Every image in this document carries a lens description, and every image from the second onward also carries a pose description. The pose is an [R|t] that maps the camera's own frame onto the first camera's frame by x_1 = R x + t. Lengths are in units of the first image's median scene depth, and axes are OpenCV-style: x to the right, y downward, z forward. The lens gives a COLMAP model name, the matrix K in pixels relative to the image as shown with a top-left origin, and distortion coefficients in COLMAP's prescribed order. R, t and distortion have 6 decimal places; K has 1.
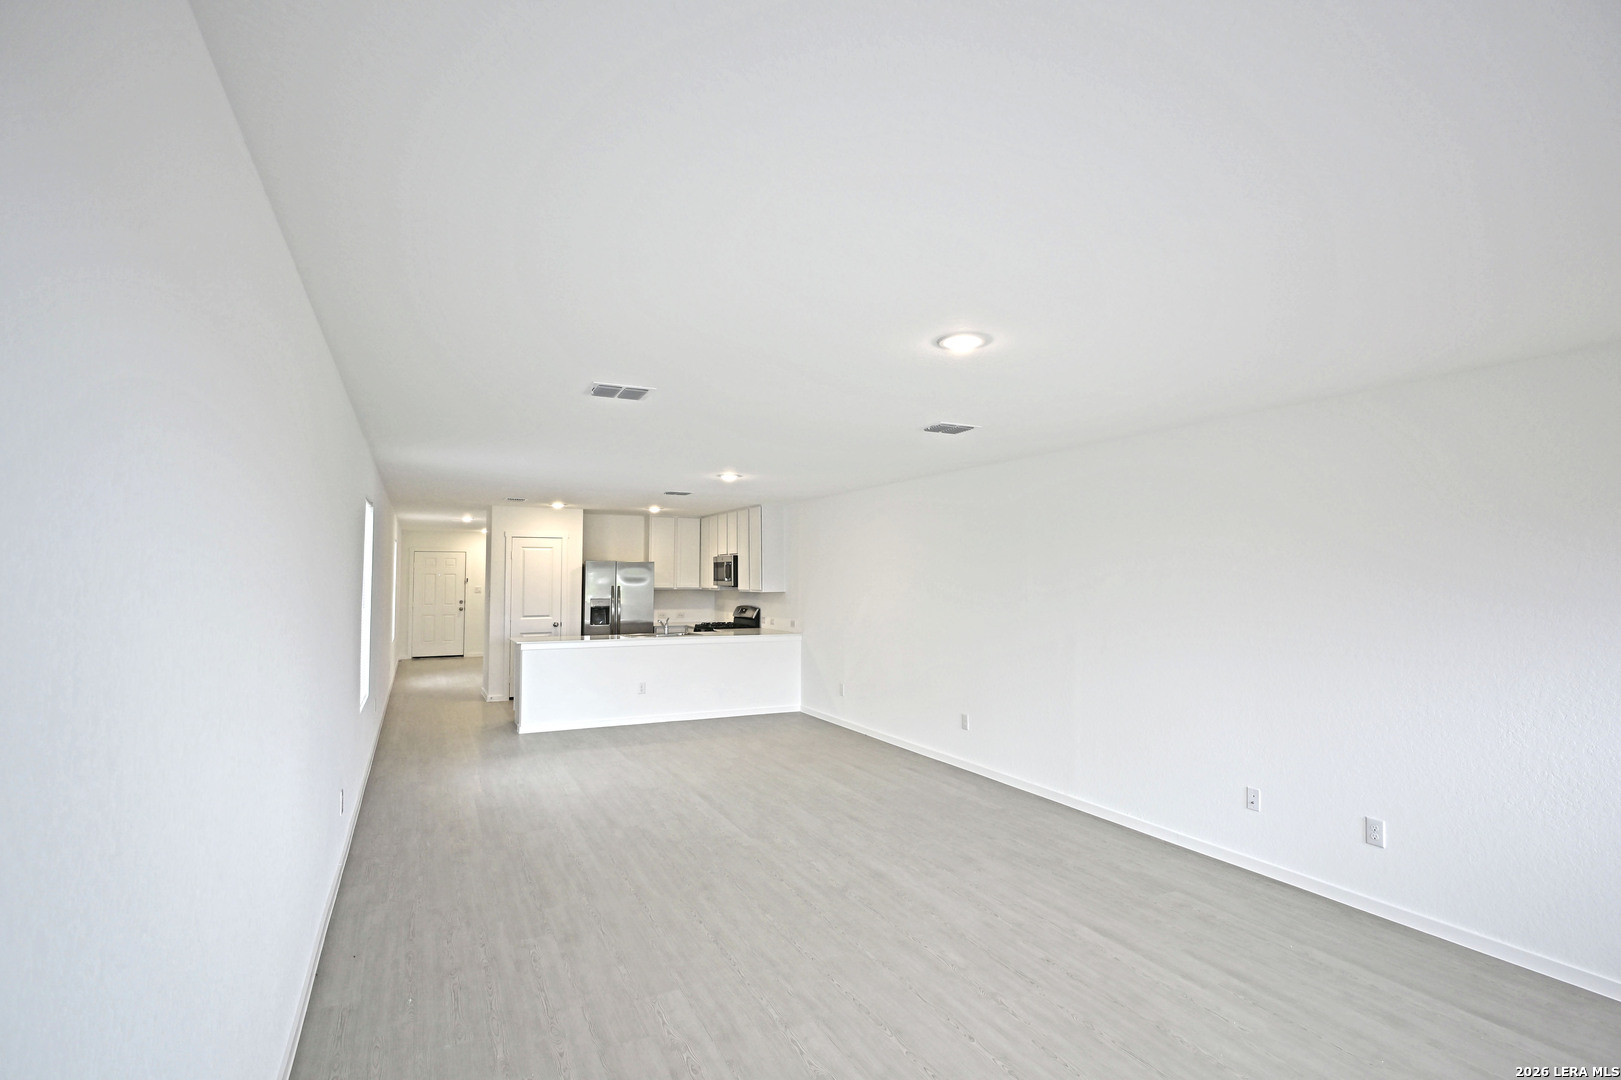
lens RADIAL K [[824.6, 0, 802.5], [0, 824.6, 519.3], [0, 0, 1]] dist [0.001250, 0.000771]
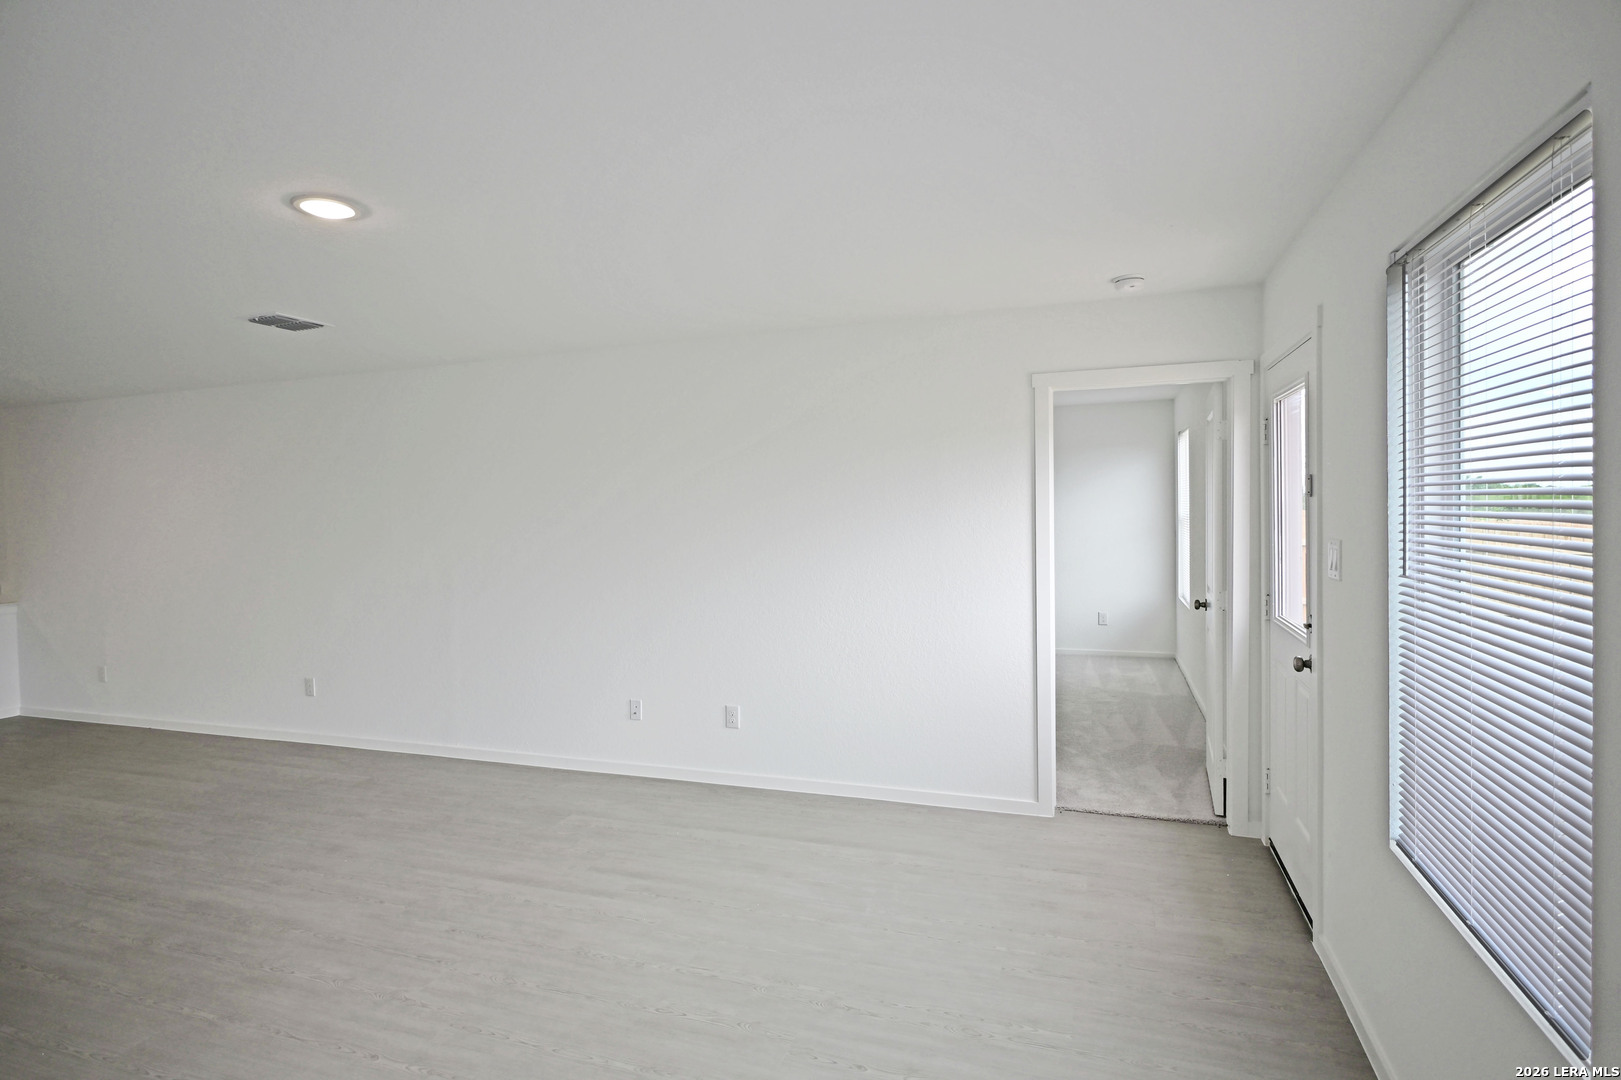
lens RADIAL K [[824.6, 0, 802.5], [0, 824.6, 519.3], [0, 0, 1]] dist [0.001250, 0.000771]
pose [[0.697912, -0.031523, 0.715489, -0.063275], [-0.024028, 0.997438, 0.067383, 0.015646], [-0.715780, -0.064219, 0.695367, 0.120572]]
